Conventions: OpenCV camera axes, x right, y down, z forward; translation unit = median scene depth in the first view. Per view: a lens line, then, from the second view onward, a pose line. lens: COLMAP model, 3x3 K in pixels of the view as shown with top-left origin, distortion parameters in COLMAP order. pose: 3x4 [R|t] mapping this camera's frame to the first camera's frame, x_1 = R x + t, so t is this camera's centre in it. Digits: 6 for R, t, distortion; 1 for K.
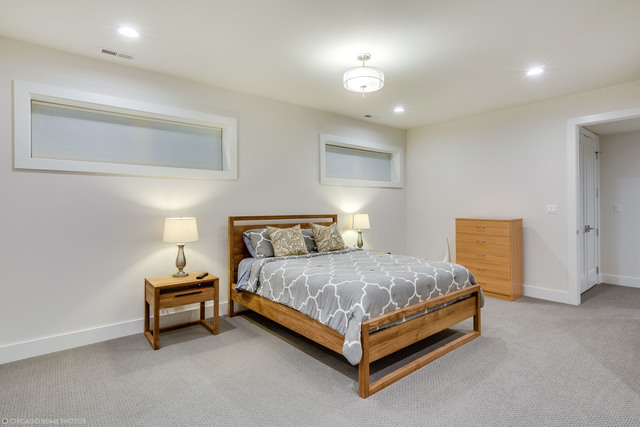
lens RADIAL K [[319.8, 0, 321.2], [0, 319.8, 211.0], [0, 0, 1]] dist [0.000883, -0.000031]
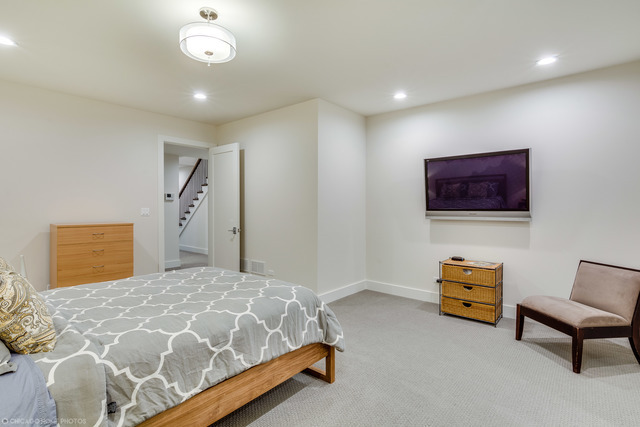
lens RADIAL K [[319.8, 0, 319.9], [0, 319.8, 210.5], [0, 0, 1]] dist [0.000883, -0.000031]
pose [[-0.186337, -0.004691, 0.982475, -0.701408], [0.010123, 0.999926, 0.006694, -0.018145], [-0.982434, 0.011193, -0.186276, 0.910113]]
